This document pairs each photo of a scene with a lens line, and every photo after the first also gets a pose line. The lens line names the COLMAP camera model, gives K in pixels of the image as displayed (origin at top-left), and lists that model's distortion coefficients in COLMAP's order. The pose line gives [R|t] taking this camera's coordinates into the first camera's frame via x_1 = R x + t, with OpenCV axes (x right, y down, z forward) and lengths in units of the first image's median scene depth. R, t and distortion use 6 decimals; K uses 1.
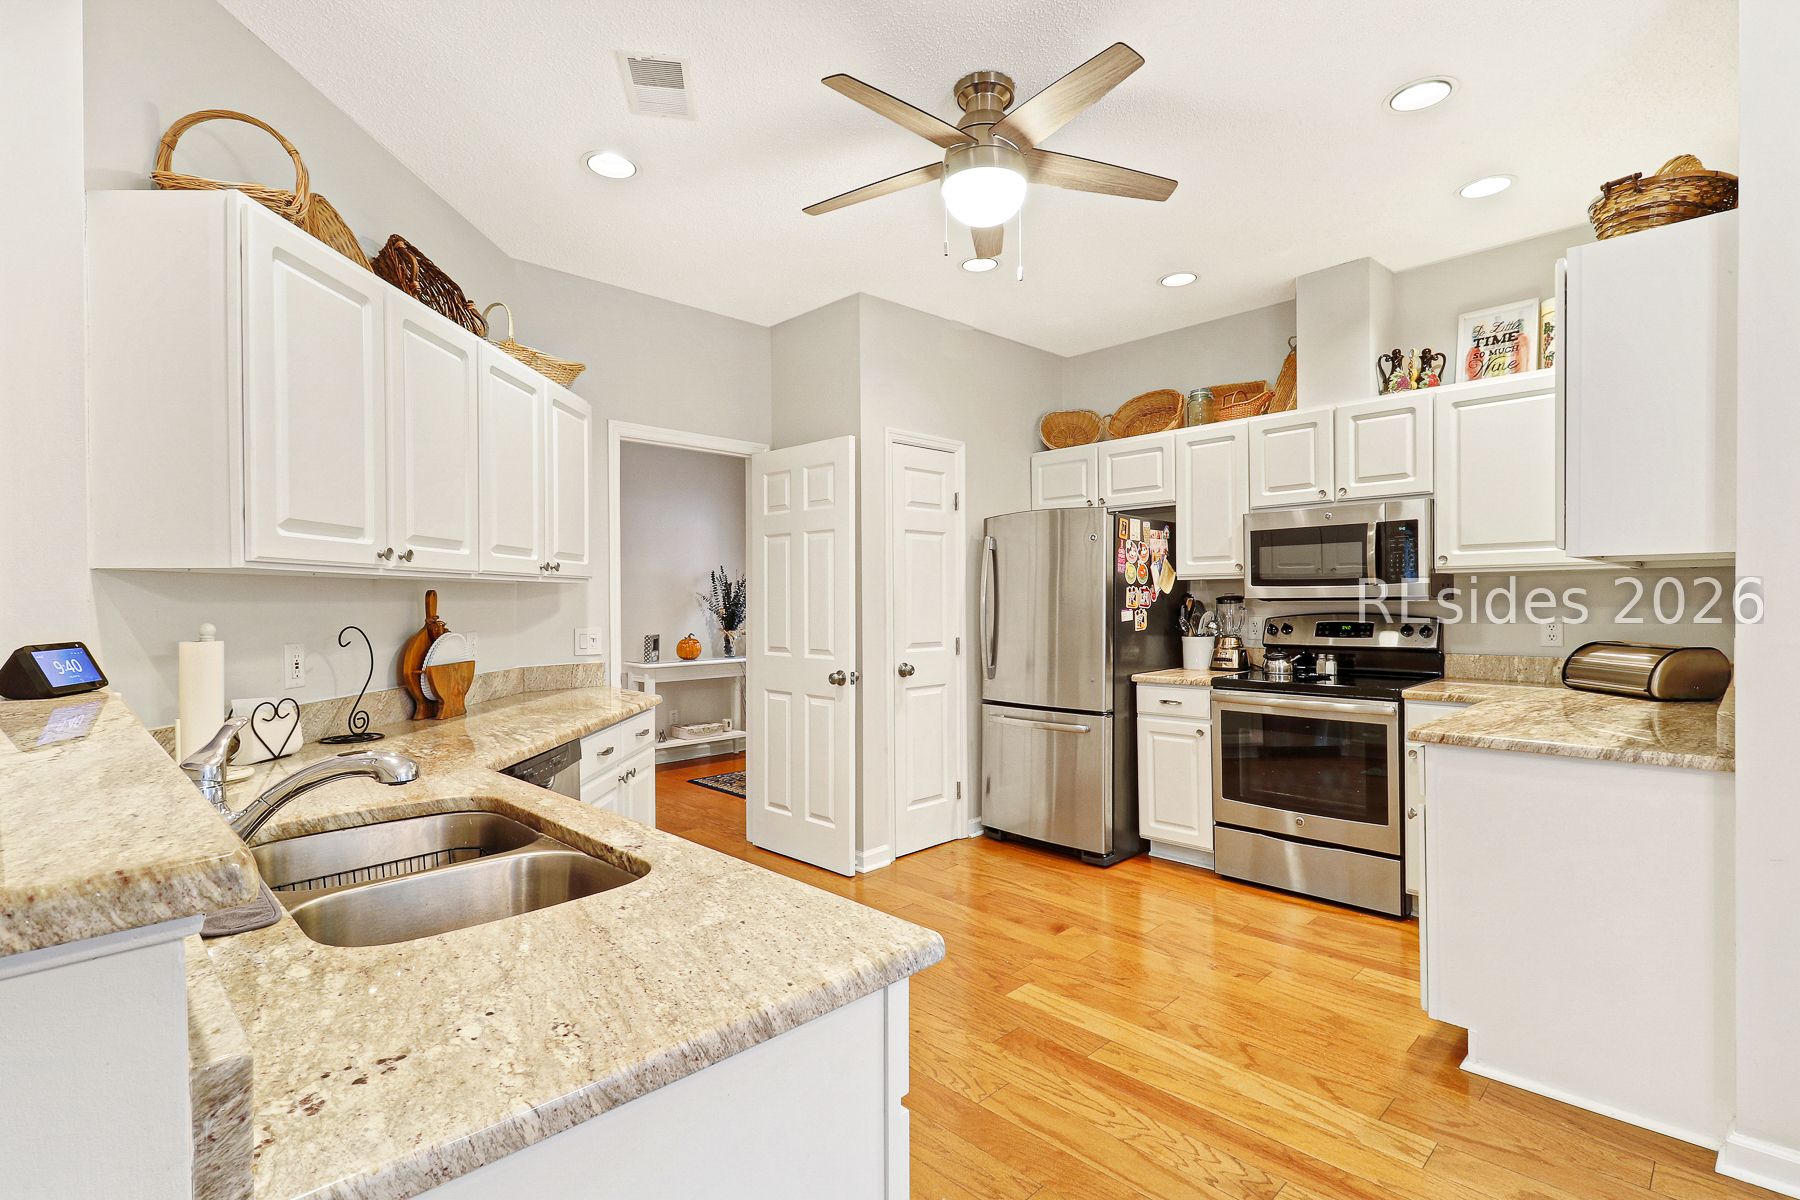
lens RADIAL K [[878.4, 0, 898.0], [0, 878.4, 616.9], [0, 0, 1]] dist [0.032838, -0.017529]
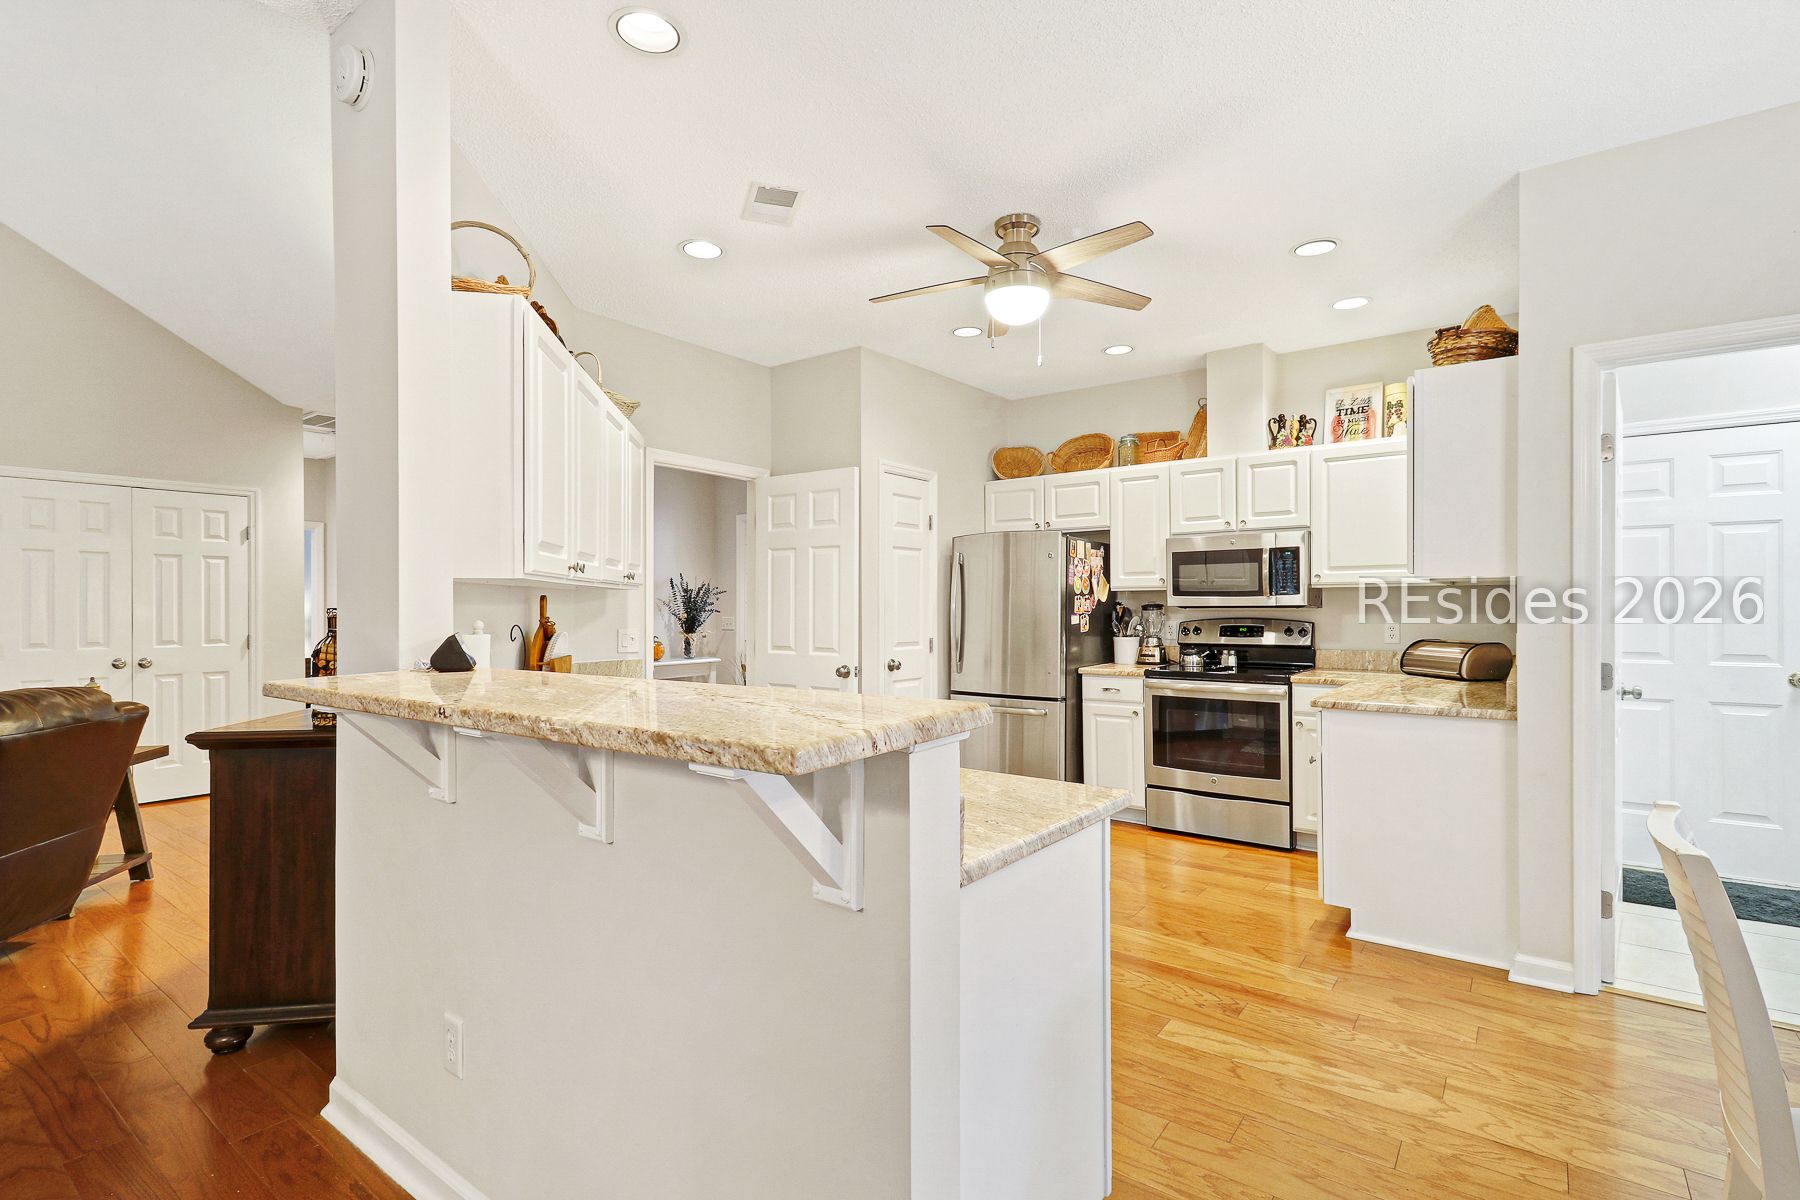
lens RADIAL K [[878.4, 0, 898.0], [0, 878.4, 616.9], [0, 0, 1]] dist [0.032838, -0.017529]
pose [[0.988561, 0.003568, 0.150777, -0.182906], [-0.002464, 0.999969, -0.007505, 0.004995], [-0.150799, 0.007048, 0.988539, -0.186706]]
